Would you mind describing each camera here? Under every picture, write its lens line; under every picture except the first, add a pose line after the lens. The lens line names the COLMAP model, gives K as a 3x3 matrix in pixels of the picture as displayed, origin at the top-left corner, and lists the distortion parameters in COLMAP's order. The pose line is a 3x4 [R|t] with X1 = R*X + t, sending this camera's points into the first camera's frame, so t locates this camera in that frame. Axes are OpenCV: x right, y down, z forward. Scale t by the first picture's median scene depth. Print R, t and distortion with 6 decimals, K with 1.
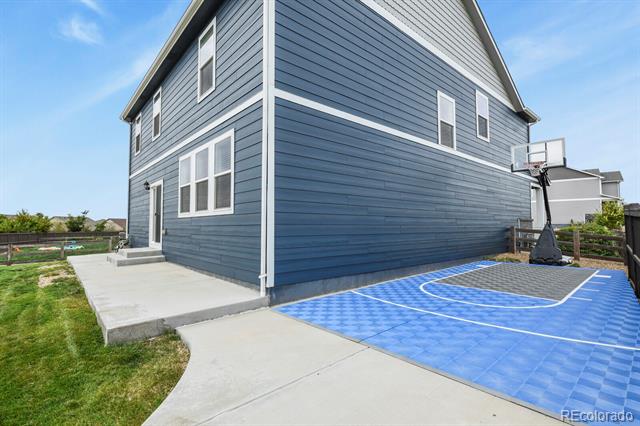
lens RADIAL K [[314.5, 0, 320.0], [0, 314.5, 208.0], [0, 0, 1]] dist [-0.013040, -0.002127]
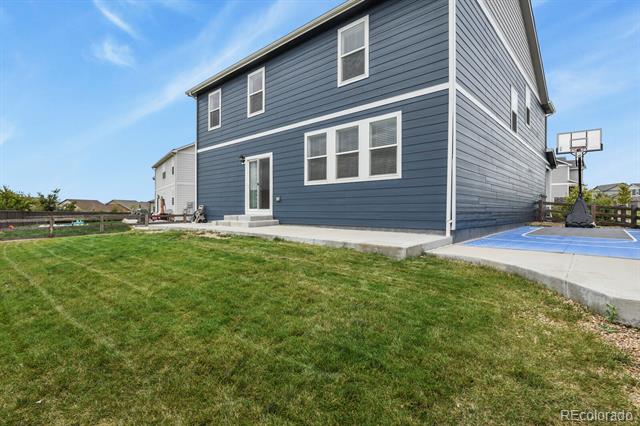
lens RADIAL K [[314.5, 0, 321.5], [0, 314.5, 213.5], [0, 0, 1]] dist [-0.013040, -0.002127]
pose [[0.994410, 0.005800, 0.105430, -0.489973], [-0.013148, 0.997521, 0.069135, 0.051463], [-0.104767, -0.070134, 0.992021, -0.163421]]
